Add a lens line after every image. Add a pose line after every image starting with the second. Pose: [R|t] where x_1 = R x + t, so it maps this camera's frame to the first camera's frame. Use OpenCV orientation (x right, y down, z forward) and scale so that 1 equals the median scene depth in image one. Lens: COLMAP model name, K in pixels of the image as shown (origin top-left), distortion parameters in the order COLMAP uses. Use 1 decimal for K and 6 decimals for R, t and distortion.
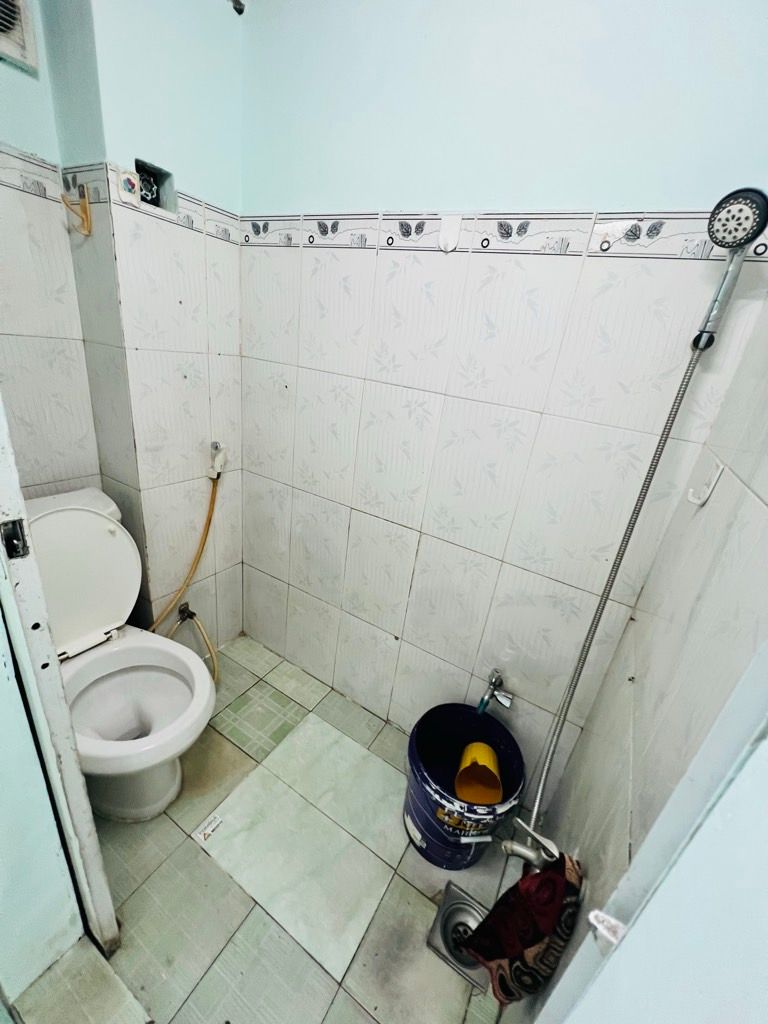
lens RADIAL K [[414.0, 0, 386.2], [0, 414.0, 513.6], [0, 0, 1]] dist [-0.004422, 0.000330]
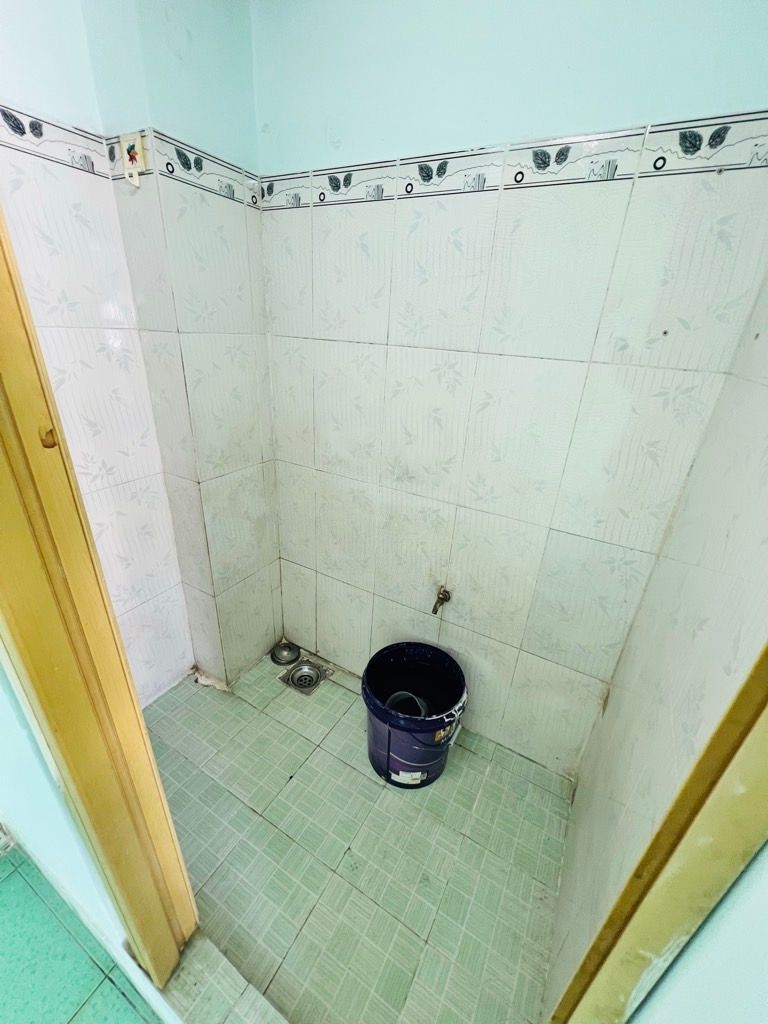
lens RADIAL K [[406.5, 0, 316.2], [0, 406.5, 474.3], [0, 0, 1]] dist [-0.001182, -0.000086]
pose [[0.994848, -0.091178, -0.044306, -0.209745], [0.091797, 0.995704, 0.012135, -0.072140], [0.043009, -0.016139, 0.998944, 0.102389]]
